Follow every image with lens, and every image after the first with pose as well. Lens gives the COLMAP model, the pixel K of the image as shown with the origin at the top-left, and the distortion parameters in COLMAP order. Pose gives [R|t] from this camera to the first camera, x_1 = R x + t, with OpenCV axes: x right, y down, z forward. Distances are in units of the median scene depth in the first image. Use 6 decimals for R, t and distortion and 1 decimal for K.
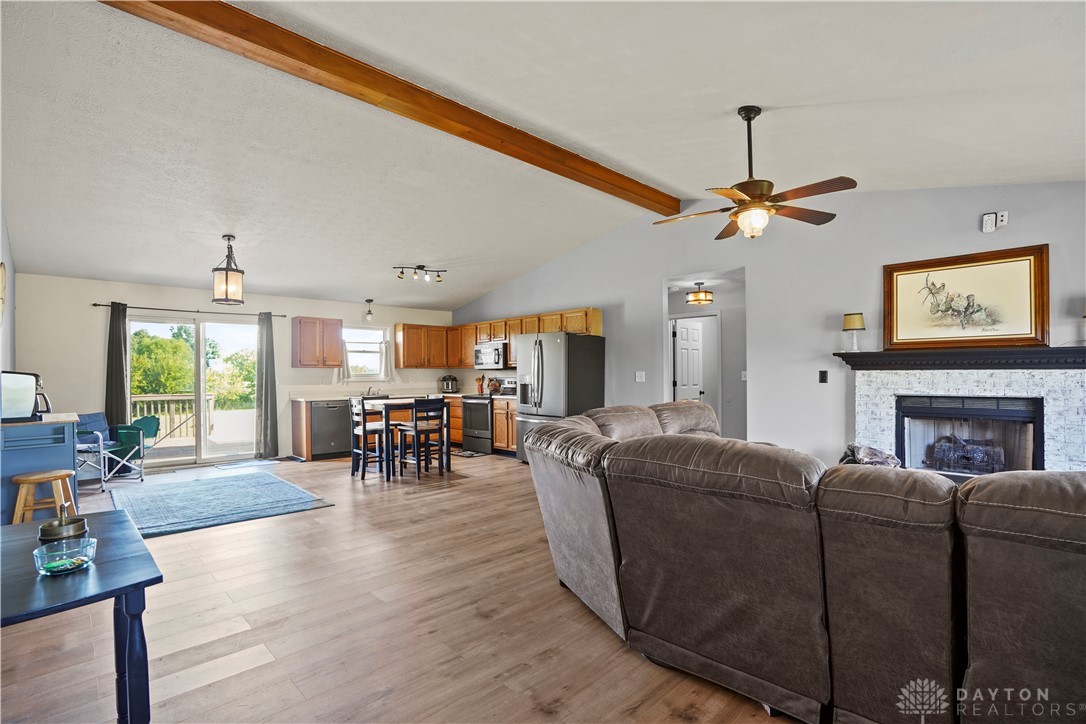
lens RADIAL K [[519.4, 0, 544.2], [0, 519.4, 369.4], [0, 0, 1]] dist [-0.003269, -0.000086]
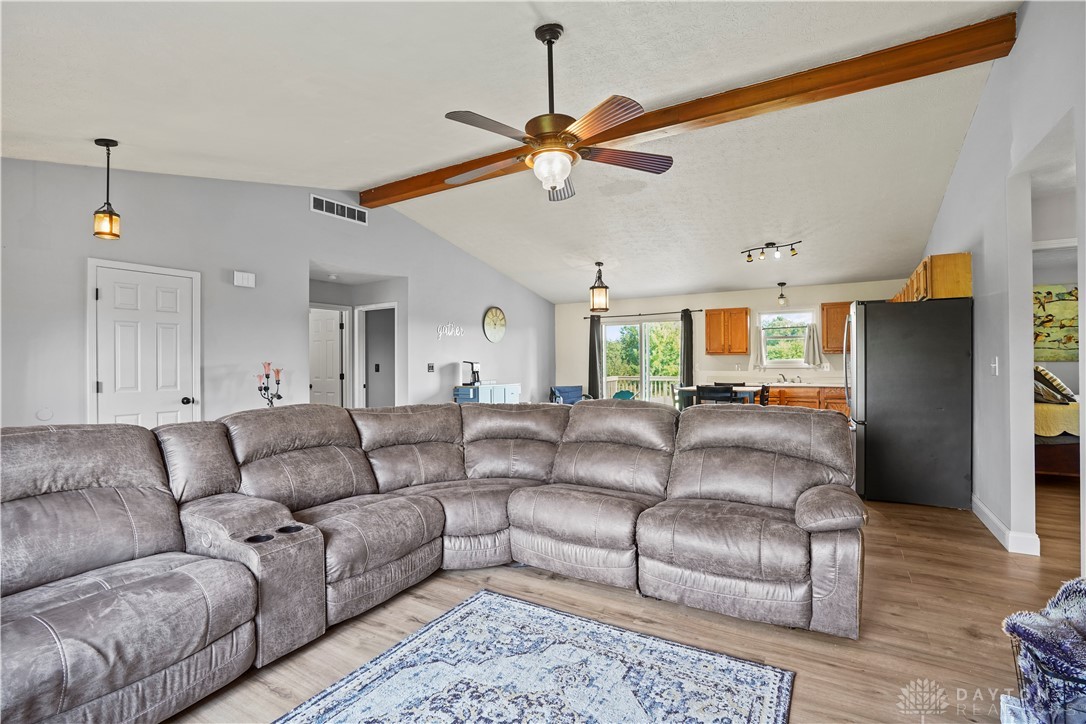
lens RADIAL K [[519.4, 0, 545.1], [0, 519.4, 360.9], [0, 0, 1]] dist [-0.003269, -0.000086]
pose [[0.280818, 0.001378, -0.959760, 0.544872], [0.016277, 0.999848, 0.006199, -0.003490], [0.959623, -0.017363, 0.280753, 0.363415]]
